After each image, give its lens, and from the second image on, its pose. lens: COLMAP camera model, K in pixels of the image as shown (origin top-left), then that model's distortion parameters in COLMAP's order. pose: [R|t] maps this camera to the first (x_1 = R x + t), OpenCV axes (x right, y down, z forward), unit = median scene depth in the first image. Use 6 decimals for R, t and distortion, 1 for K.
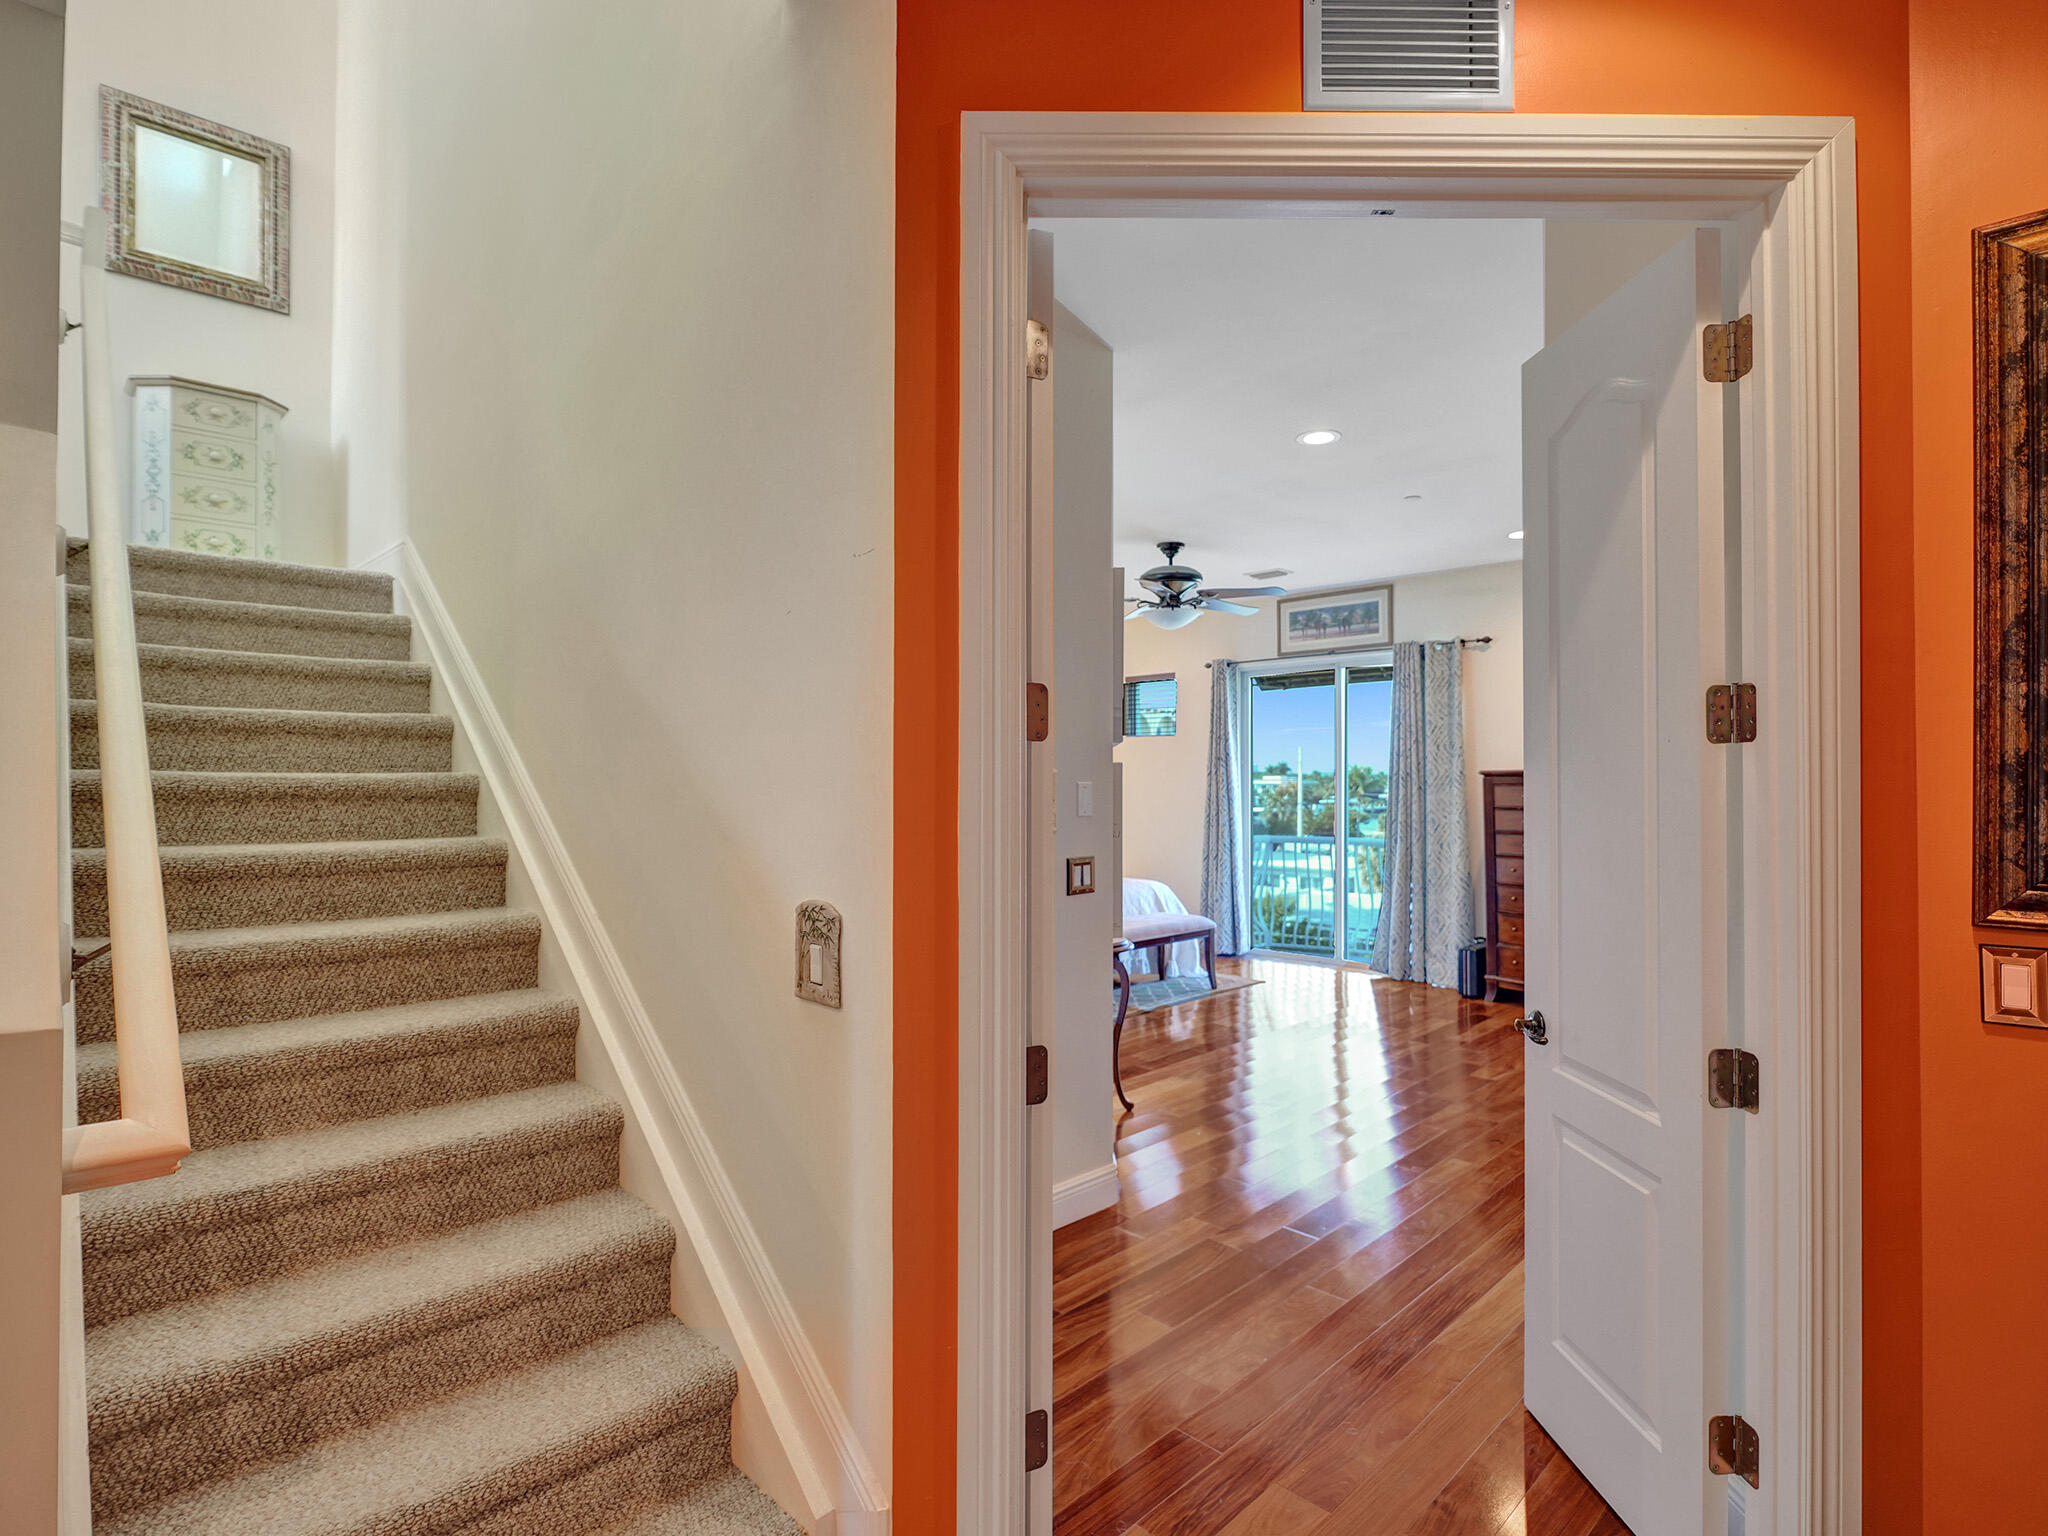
lens RADIAL K [[1058.2, 0, 1022.3], [0, 1058.2, 764.6], [0, 0, 1]] dist [-0.069436, 0.026079]
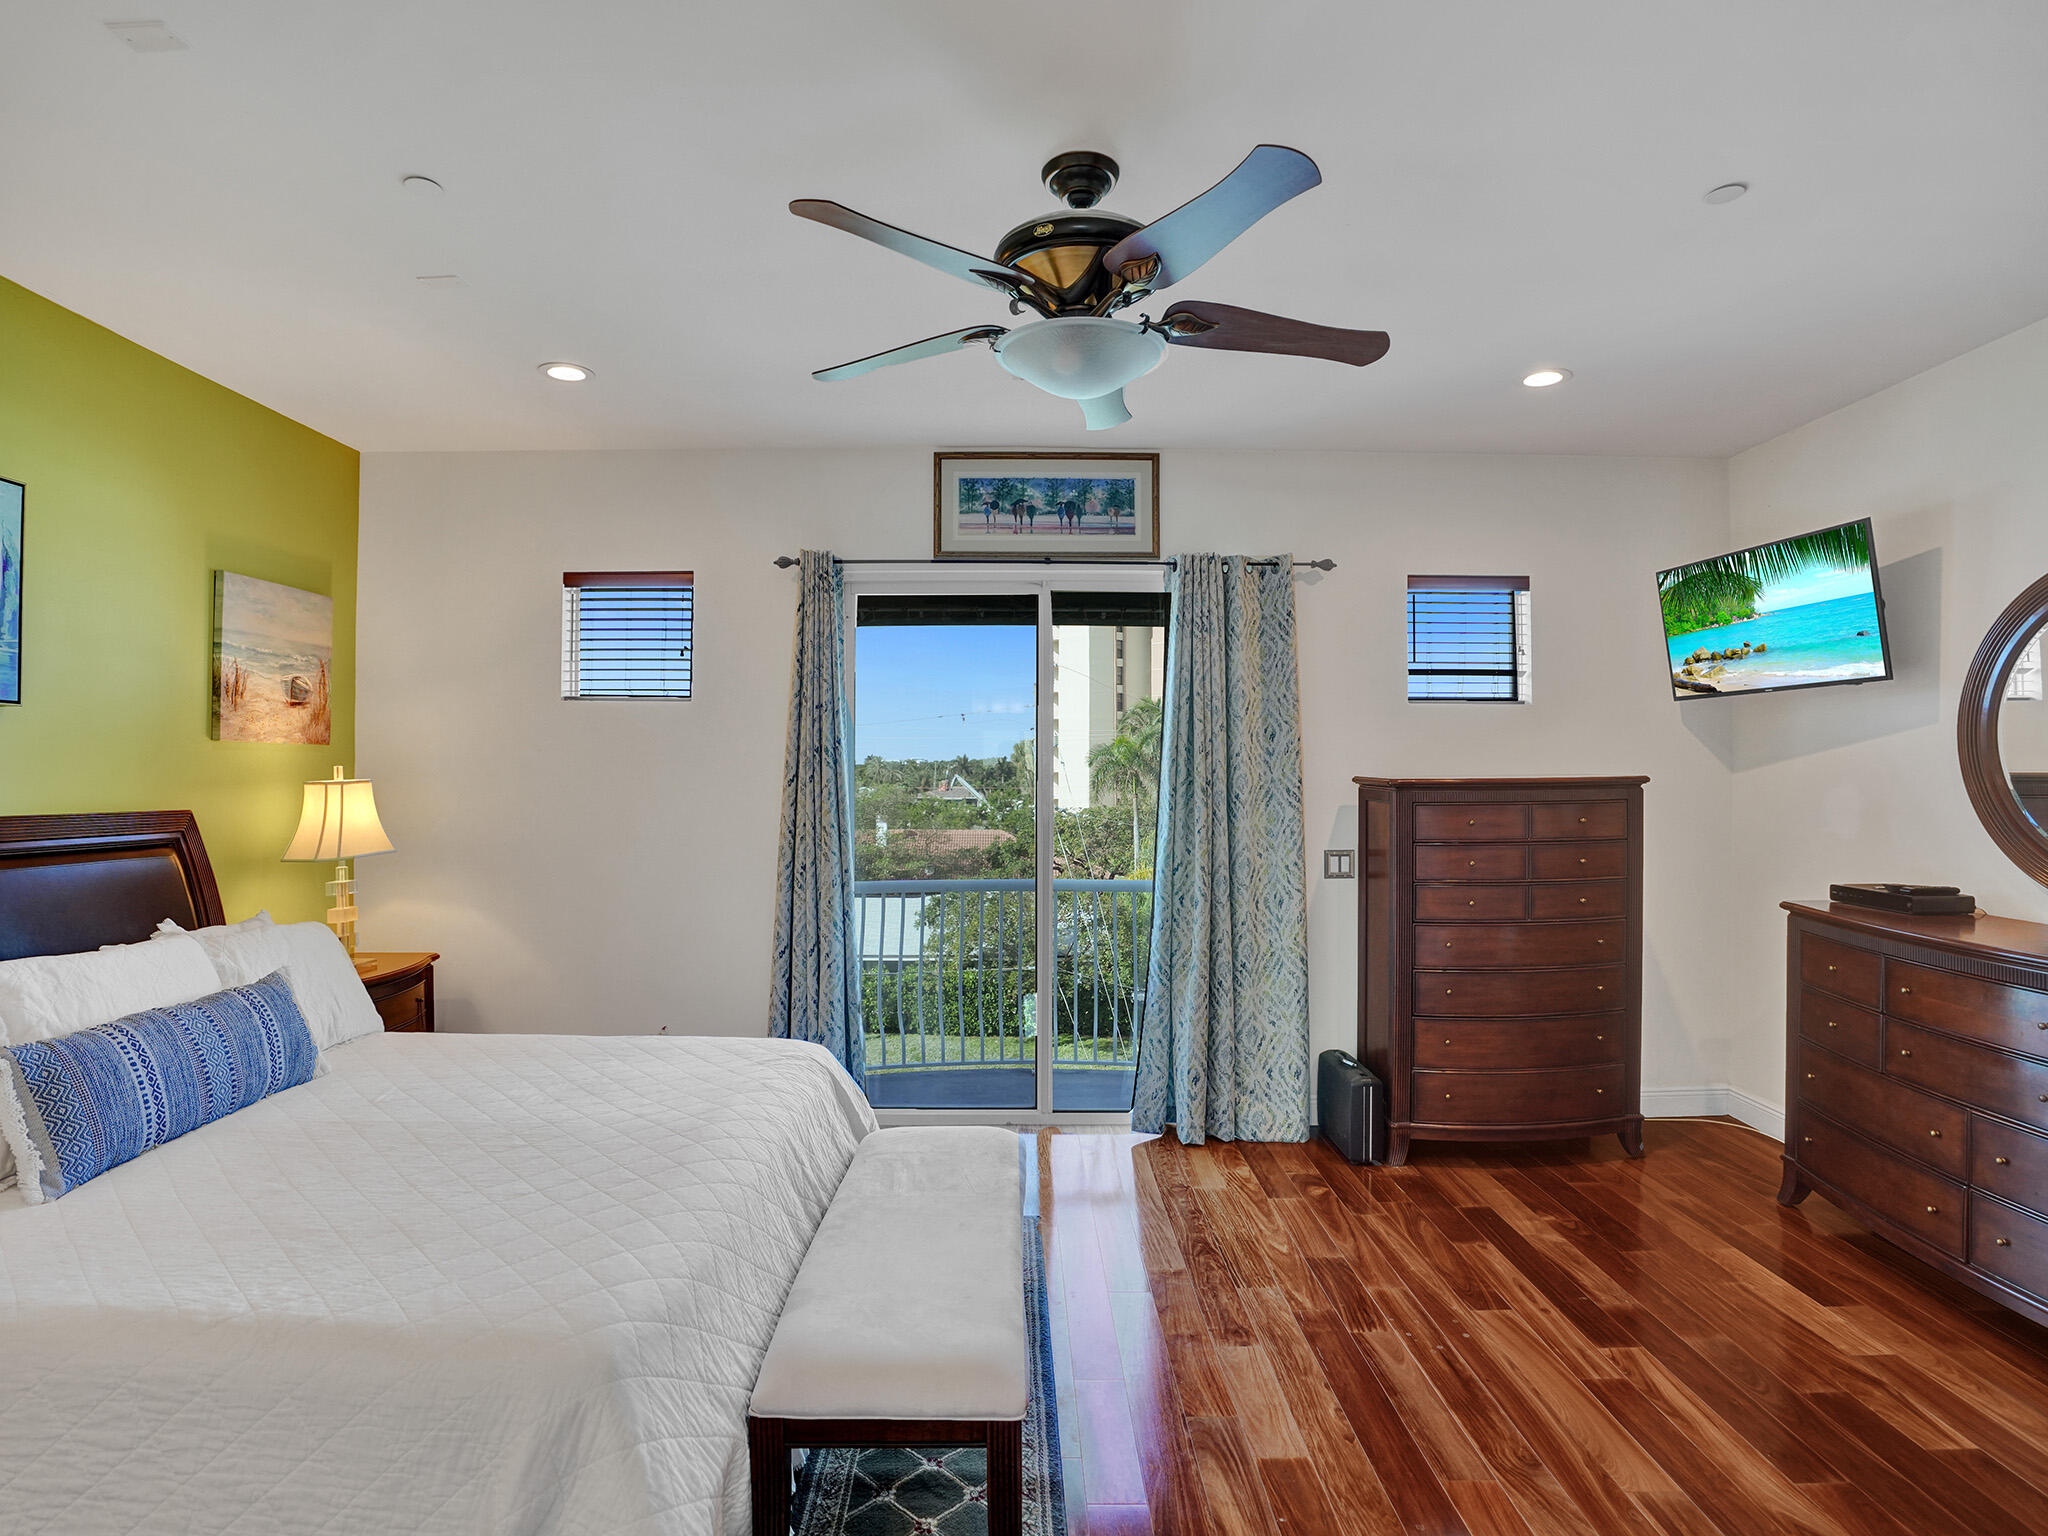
lens RADIAL K [[1045.9, 0, 1017.6], [0, 1045.9, 775.1], [0, 0, 1]] dist [-0.060636, 0.017491]
pose [[0.697811, -0.002502, 0.716278, -0.107369], [-0.011054, 0.999837, 0.014261, -0.002177], [-0.716197, -0.017869, 0.697669, 0.632550]]
